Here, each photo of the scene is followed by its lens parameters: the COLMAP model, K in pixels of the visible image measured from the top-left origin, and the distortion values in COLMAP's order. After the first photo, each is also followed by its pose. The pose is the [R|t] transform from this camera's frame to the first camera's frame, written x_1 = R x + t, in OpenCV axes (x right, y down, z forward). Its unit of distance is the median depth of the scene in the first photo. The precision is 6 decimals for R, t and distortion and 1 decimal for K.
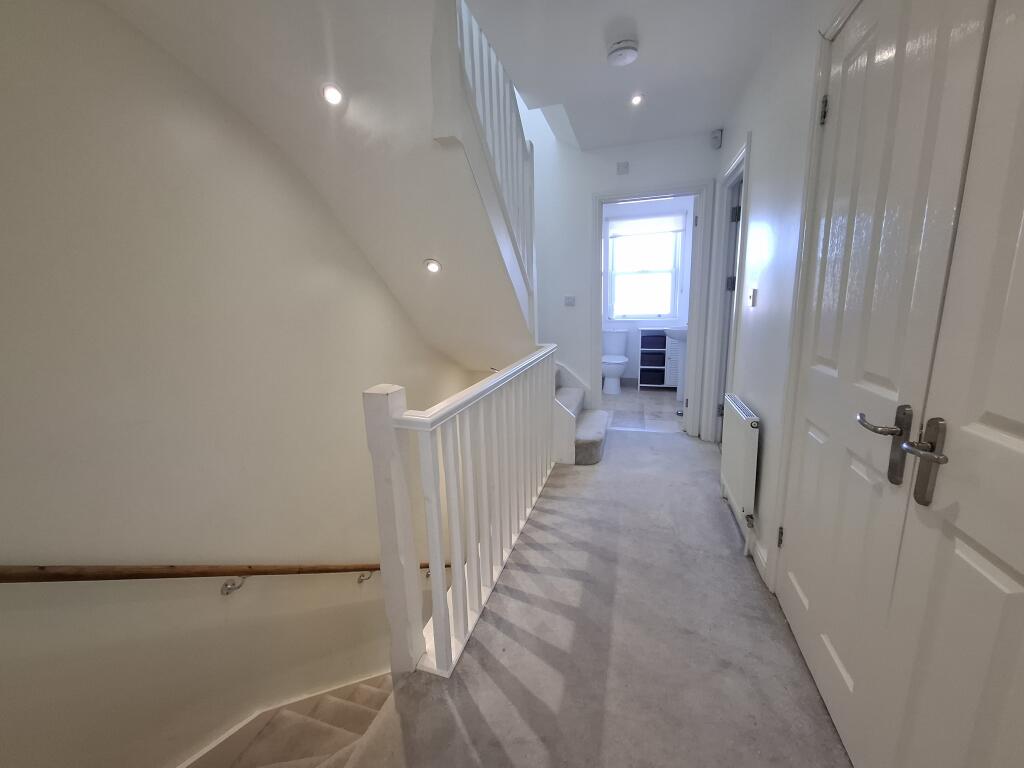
lens RADIAL K [[402.4, 0, 512.0], [0, 402.4, 384.0], [0, 0, 1]] dist [0.000264, 0.000151]
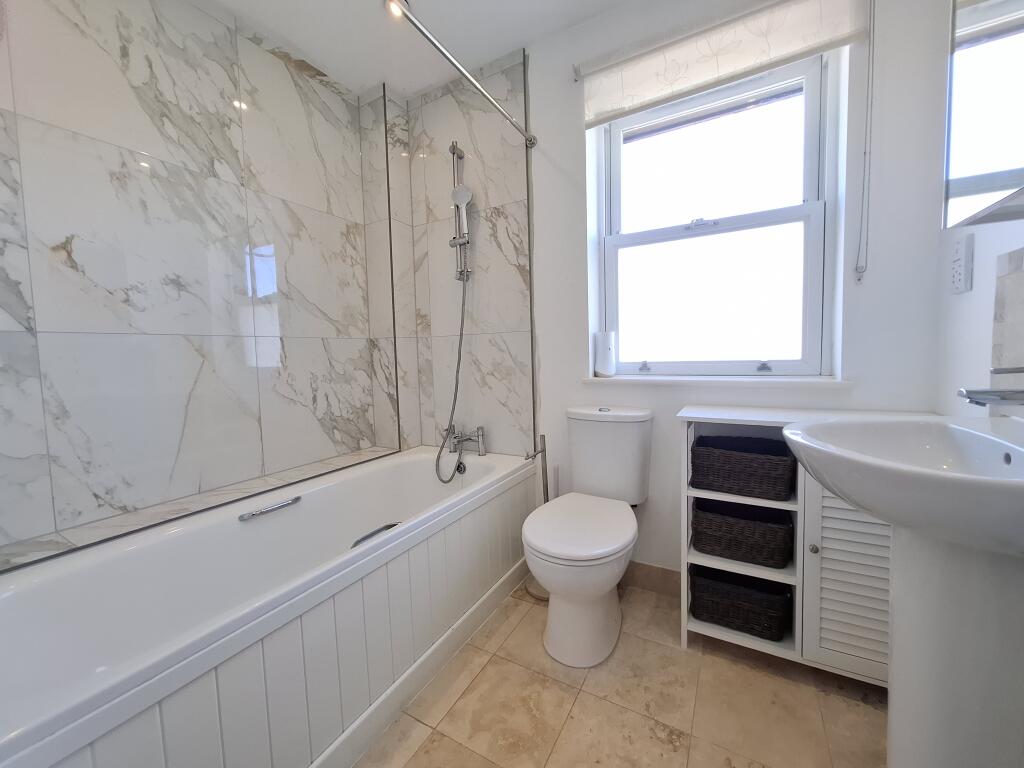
lens RADIAL K [[416.6, 0, 512.0], [0, 416.6, 384.0], [0, 0, 1]] dist [-0.000319, 0.000054]
pose [[0.971090, 0.015782, -0.238192, 0.268353], [-0.042919, 0.993095, -0.109176, -0.120774], [0.234824, 0.116243, 0.965062, 0.694464]]
